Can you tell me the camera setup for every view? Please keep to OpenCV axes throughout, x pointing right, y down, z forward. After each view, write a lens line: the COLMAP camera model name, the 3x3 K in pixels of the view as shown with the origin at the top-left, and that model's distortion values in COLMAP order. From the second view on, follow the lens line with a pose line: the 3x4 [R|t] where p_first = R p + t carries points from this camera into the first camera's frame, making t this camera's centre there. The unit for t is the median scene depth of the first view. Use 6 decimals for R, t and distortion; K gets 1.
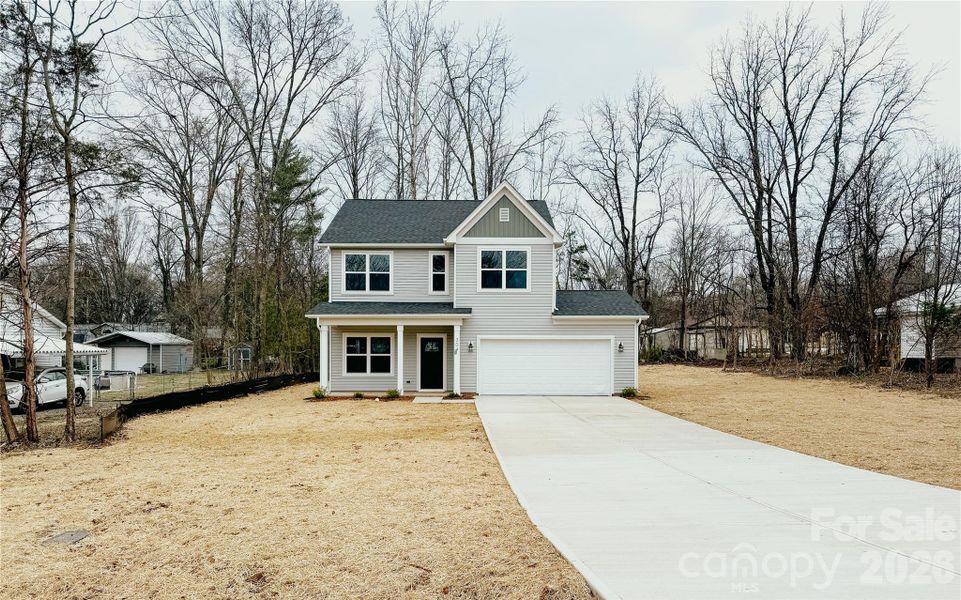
lens RADIAL K [[686.6, 0, 492.7], [0, 686.6, 353.4], [0, 0, 1]] dist [0.060814, -0.074162]
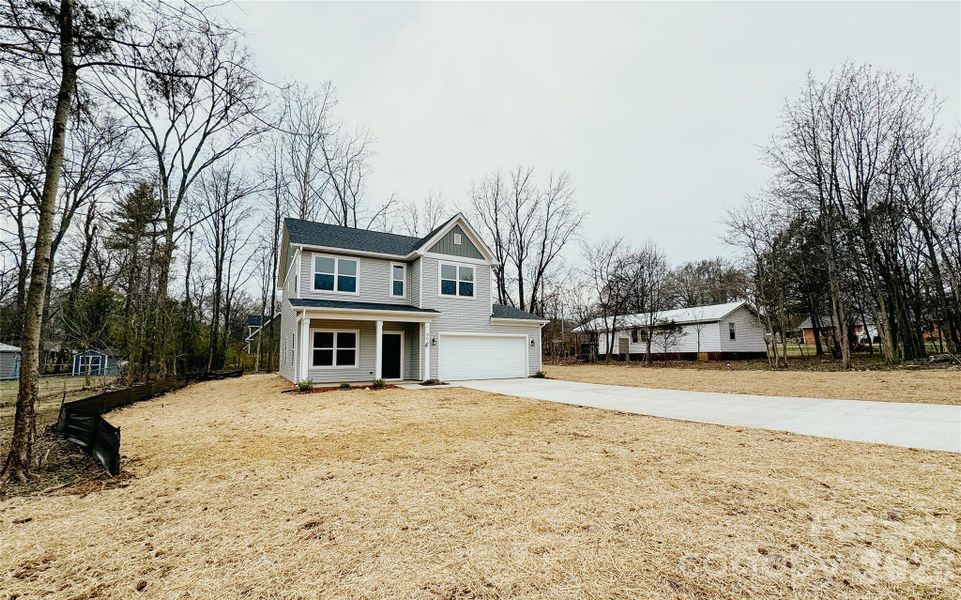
lens RADIAL K [[389.5, 0, 490.7], [0, 389.5, 318.1], [0, 0, 1]] dist [-0.000380, -0.000610]
pose [[0.867552, 0.036505, 0.496005, -0.272986], [0.019636, 0.994011, -0.107502, 0.024560], [-0.496959, 0.103003, 0.861639, 0.339784]]
